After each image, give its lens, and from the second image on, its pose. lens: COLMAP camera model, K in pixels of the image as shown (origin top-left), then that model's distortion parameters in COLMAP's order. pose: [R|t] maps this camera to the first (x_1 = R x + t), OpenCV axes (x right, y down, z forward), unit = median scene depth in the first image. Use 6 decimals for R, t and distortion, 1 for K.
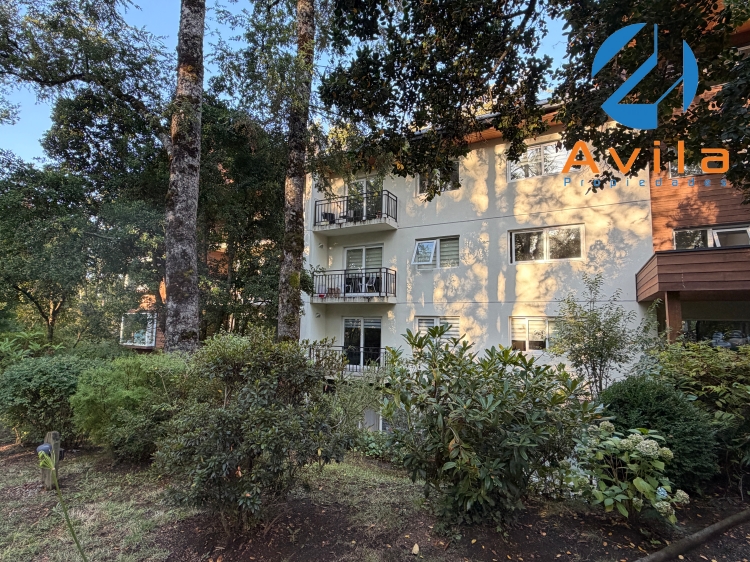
lens RADIAL K [[380.0, 0, 375.0], [0, 380.0, 281.0], [0, 0, 1]] dist [0.003509, 0.000613]
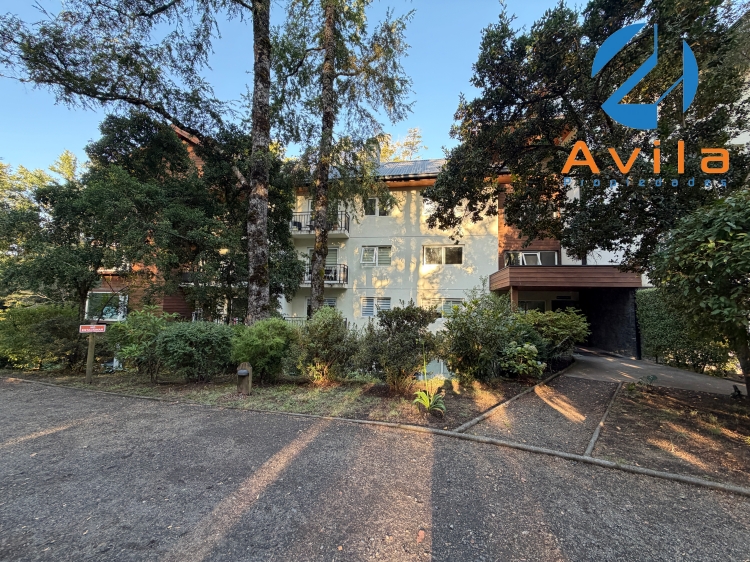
lens RADIAL K [[296.8, 0, 373.6], [0, 296.8, 281.9], [0, 0, 1]] dist [-0.000702, 0.000036]
pose [[0.948138, 0.026716, 0.316734, -0.314498], [-0.038847, 0.998731, 0.032047, -0.010722], [-0.315476, -0.042689, 0.947973, -0.179538]]
